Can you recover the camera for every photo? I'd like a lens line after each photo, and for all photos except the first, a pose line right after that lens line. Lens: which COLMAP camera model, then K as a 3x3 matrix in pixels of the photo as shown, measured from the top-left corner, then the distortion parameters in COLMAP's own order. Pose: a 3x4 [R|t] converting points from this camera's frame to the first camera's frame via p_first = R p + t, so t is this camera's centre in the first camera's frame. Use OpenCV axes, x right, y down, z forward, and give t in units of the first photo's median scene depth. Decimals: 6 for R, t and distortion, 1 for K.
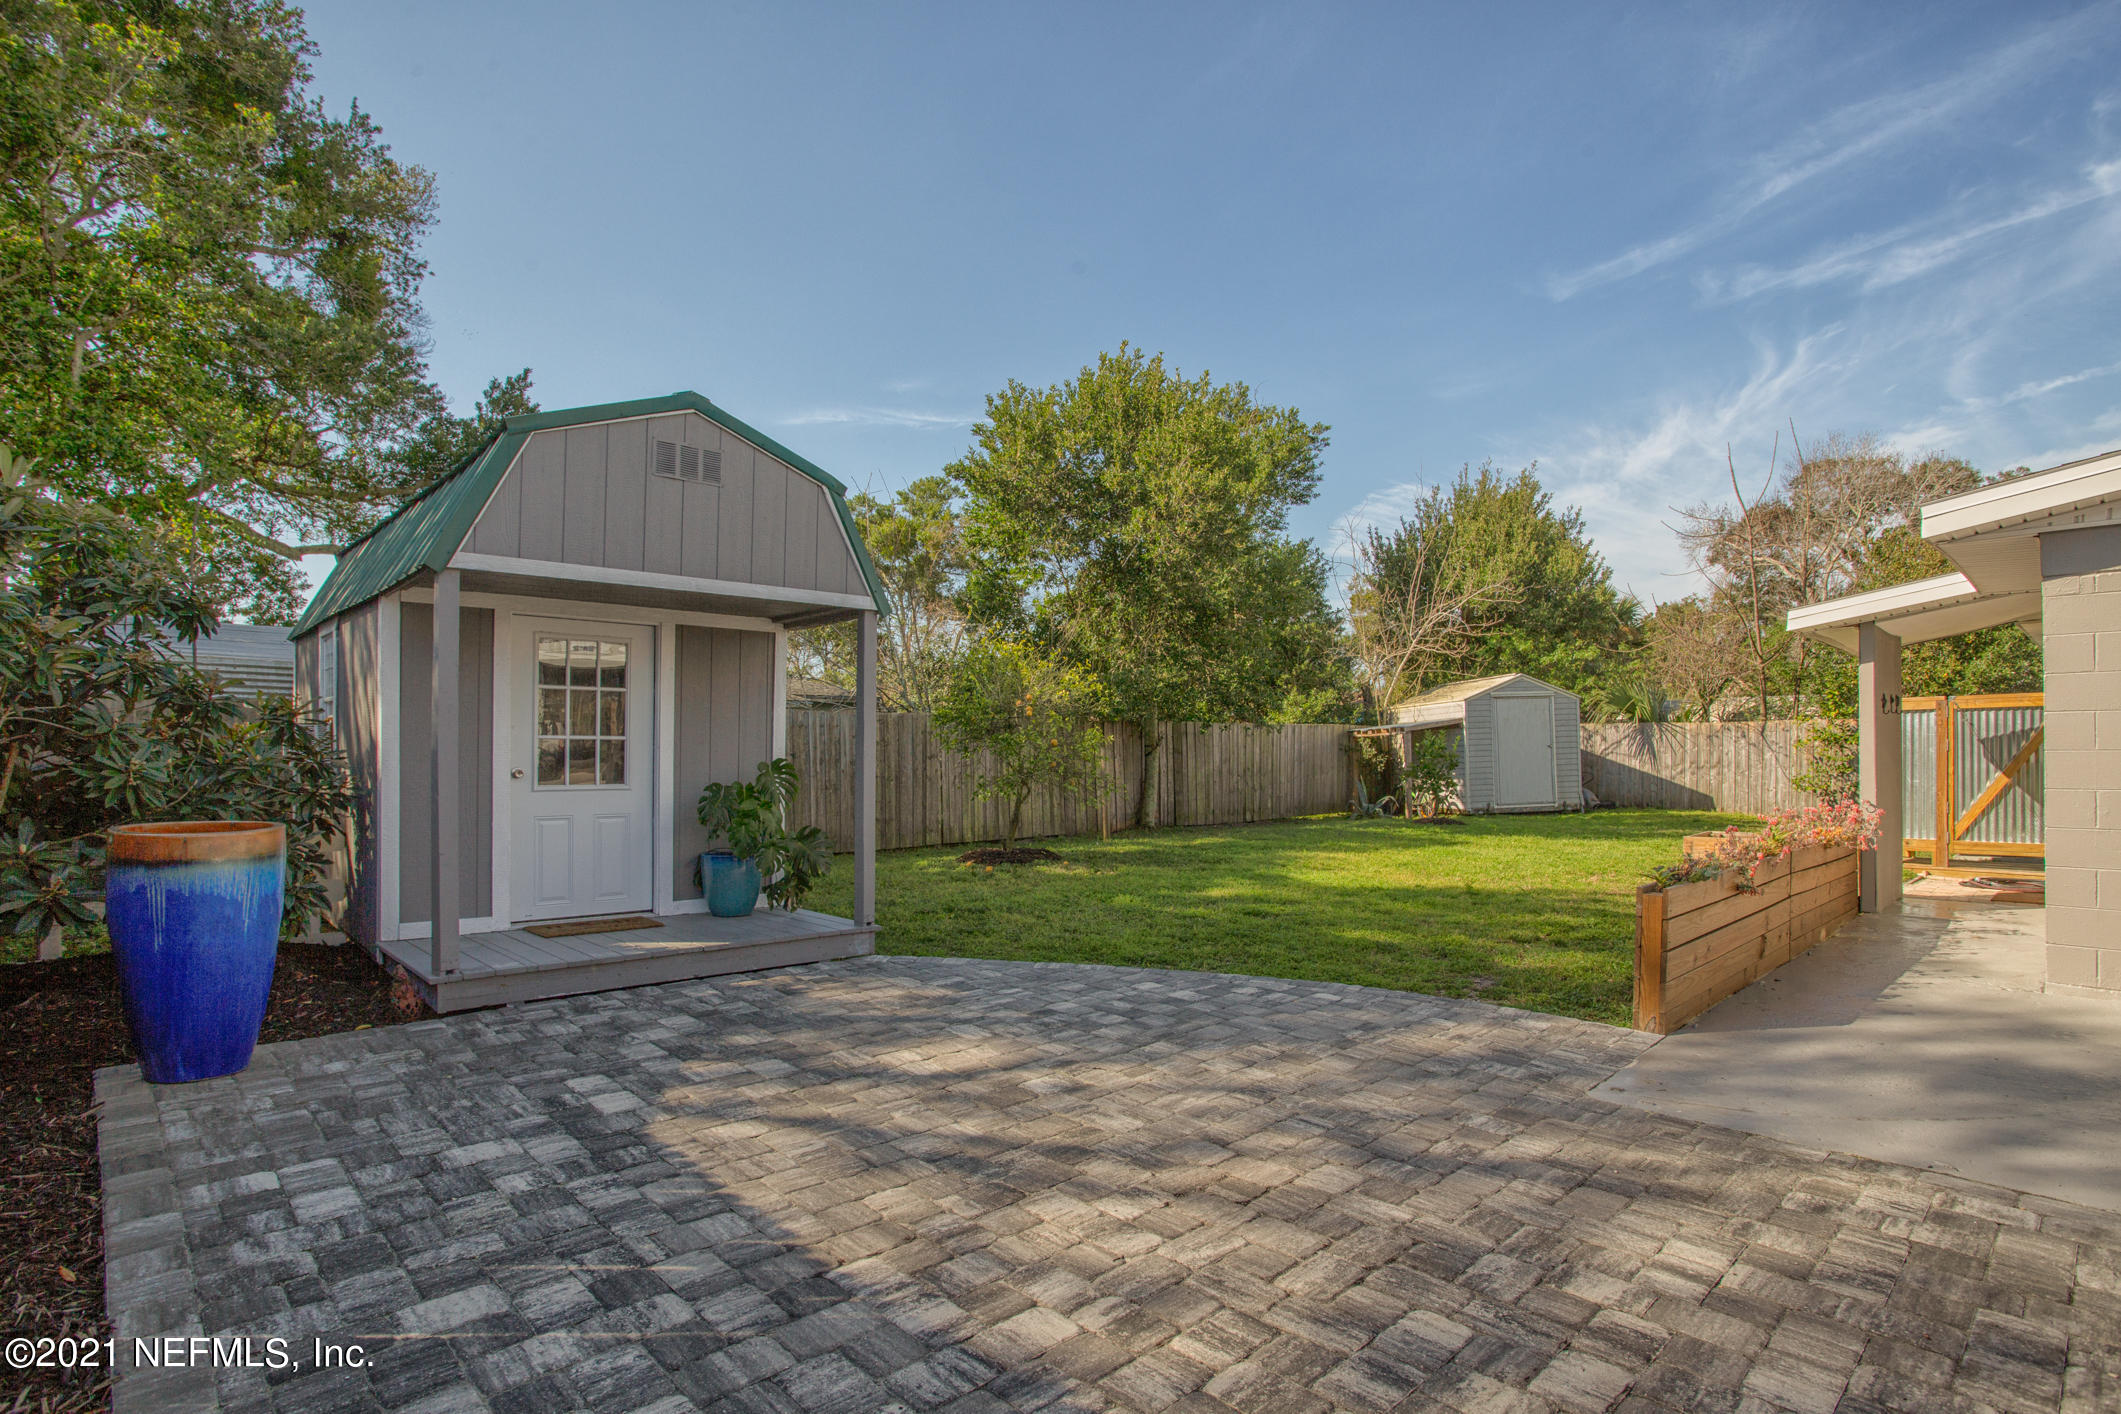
lens RADIAL K [[1068.3, 0, 1058.8], [0, 1068.3, 741.7], [0, 0, 1]] dist [-0.056255, 0.021067]
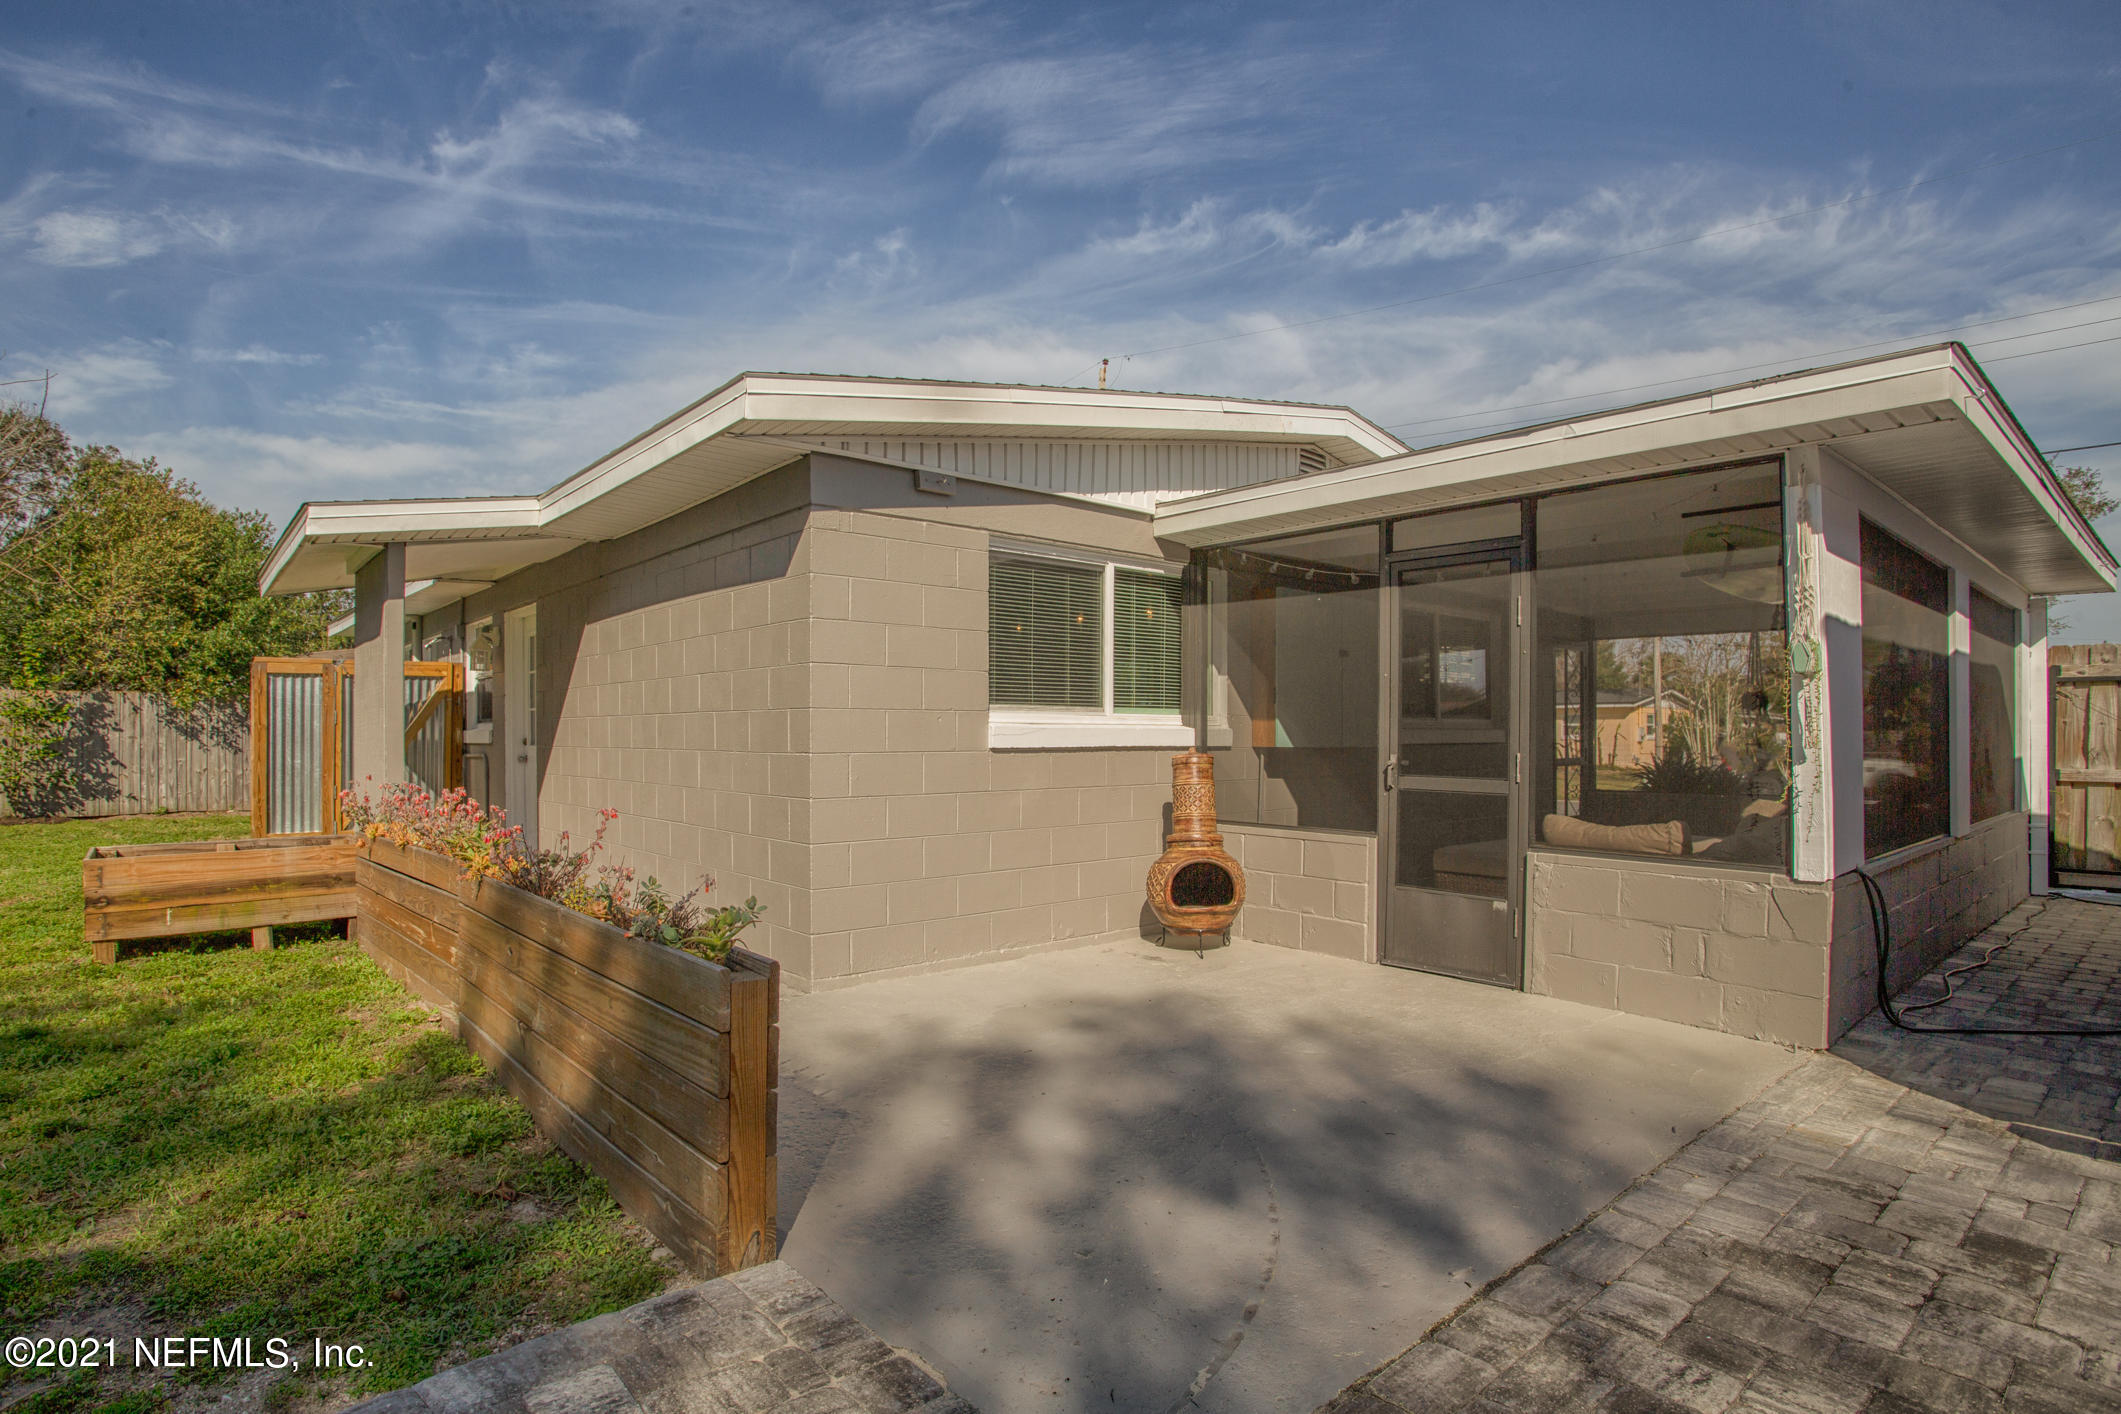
lens RADIAL K [[1068.3, 0, 1039.4], [0, 1068.3, 748.6], [0, 0, 1]] dist [-0.056255, 0.021067]
pose [[0.049117, -0.001700, 0.998792, 0.144420], [-0.010830, 0.999939, 0.002235, 0.053737], [-0.998734, -0.010927, 0.049095, 1.060795]]
